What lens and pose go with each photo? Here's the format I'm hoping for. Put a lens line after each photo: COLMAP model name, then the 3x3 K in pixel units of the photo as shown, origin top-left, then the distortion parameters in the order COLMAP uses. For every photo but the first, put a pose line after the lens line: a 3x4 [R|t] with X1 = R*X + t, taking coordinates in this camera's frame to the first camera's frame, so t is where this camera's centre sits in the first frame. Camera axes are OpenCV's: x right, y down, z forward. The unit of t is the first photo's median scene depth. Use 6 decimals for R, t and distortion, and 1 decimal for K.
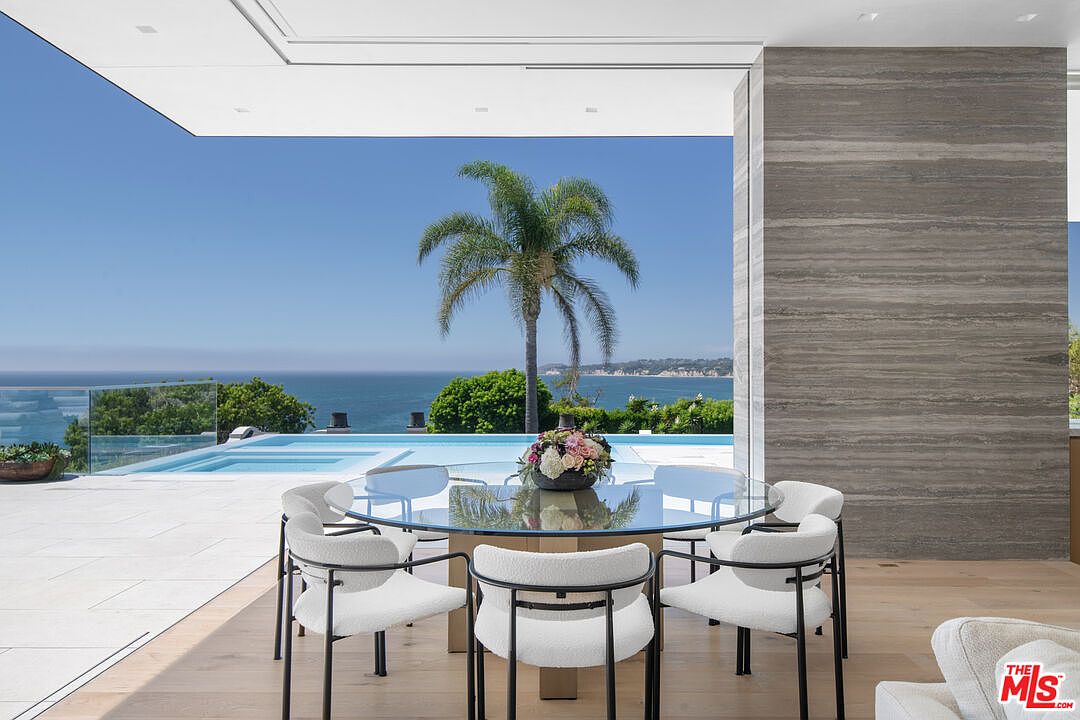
lens RADIAL K [[739.3, 0, 539.7], [0, 739.3, 362.0], [0, 0, 1]] dist [0.010026, -0.016683]
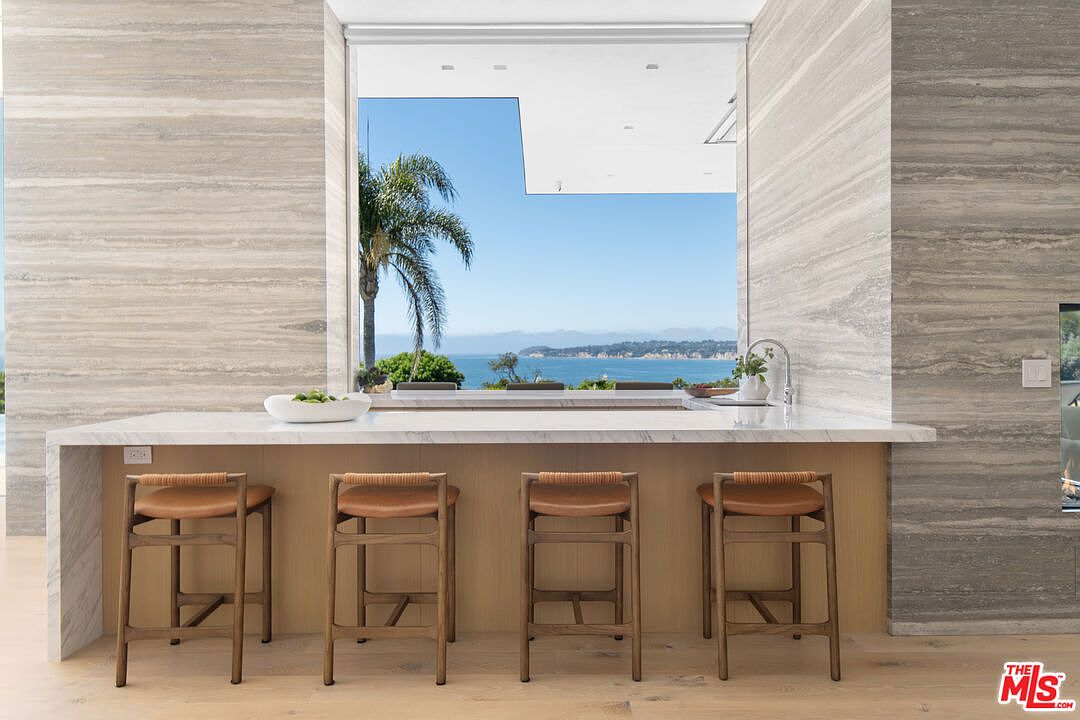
lens RADIAL K [[739.3, 0, 549.8], [0, 739.3, 354.7], [0, 0, 1]] dist [0.010026, -0.016683]
pose [[0.999688, -0.003810, 0.024683, 0.977118], [0.003481, 0.999904, 0.013395, 0.020757], [-0.024732, -0.013305, 0.999606, 0.037809]]
